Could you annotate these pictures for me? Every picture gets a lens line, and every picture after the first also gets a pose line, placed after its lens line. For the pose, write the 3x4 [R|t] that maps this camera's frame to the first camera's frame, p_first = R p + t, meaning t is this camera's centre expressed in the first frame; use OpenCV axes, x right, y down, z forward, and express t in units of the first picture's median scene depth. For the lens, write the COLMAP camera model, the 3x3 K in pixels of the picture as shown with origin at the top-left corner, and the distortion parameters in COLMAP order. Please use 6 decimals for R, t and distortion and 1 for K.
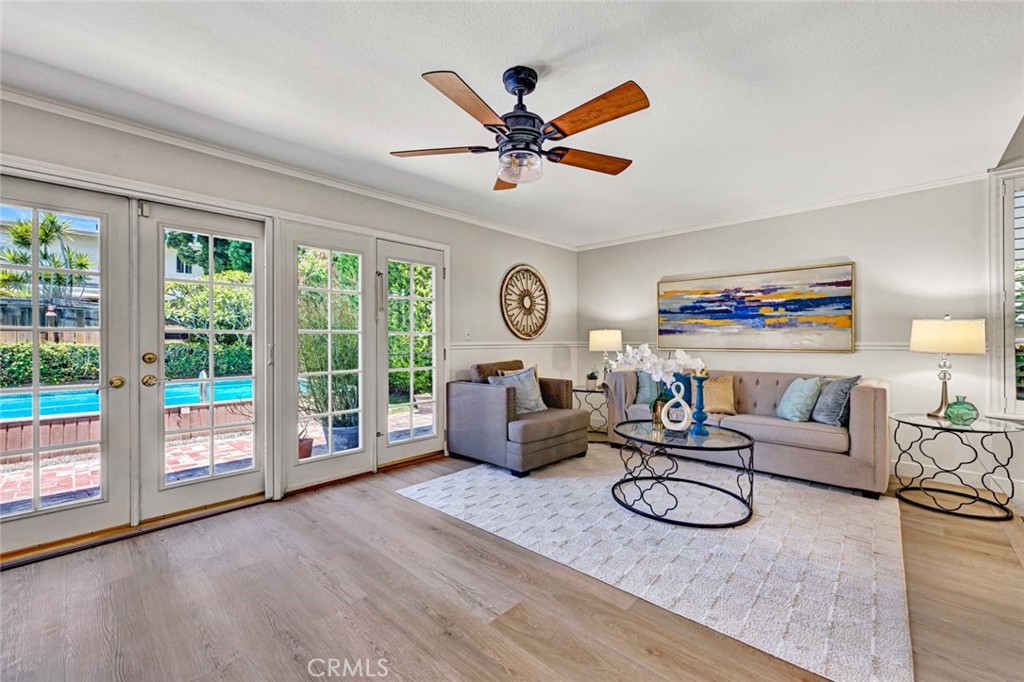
lens RADIAL K [[424.9, 0, 530.0], [0, 424.9, 344.1], [0, 0, 1]] dist [0.001633, 0.001478]
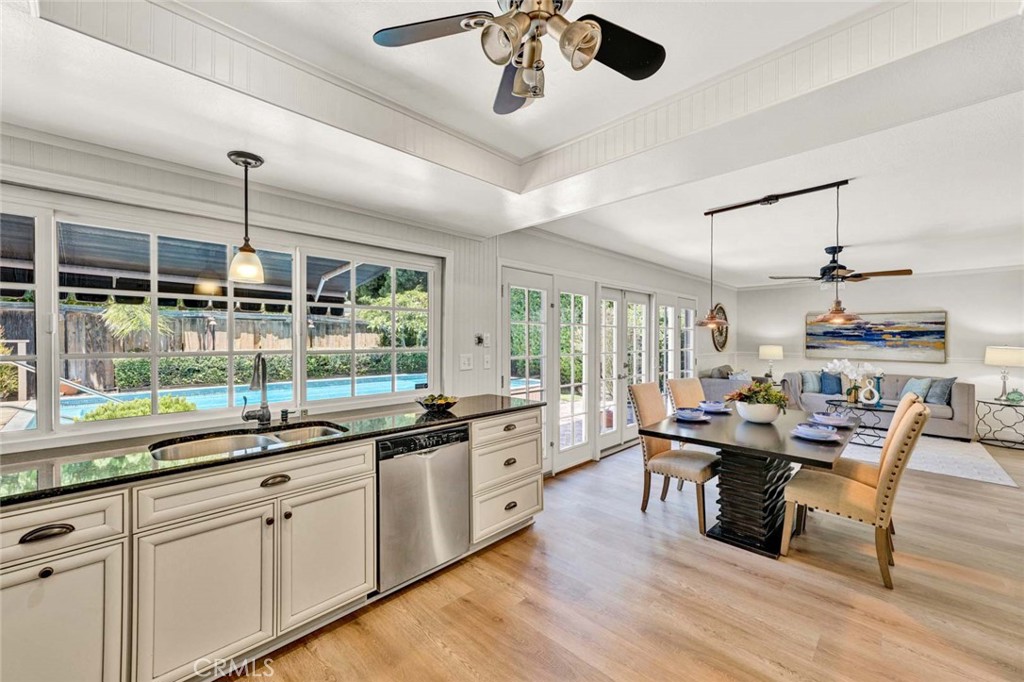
lens RADIAL K [[424.9, 0, 521.5], [0, 424.9, 336.5], [0, 0, 1]] dist [0.001633, 0.001478]
pose [[0.999881, 0.008494, -0.012879, -0.907466], [-0.008592, 0.999935, -0.007529, -0.058843], [0.012814, 0.007639, 0.999889, -0.725324]]
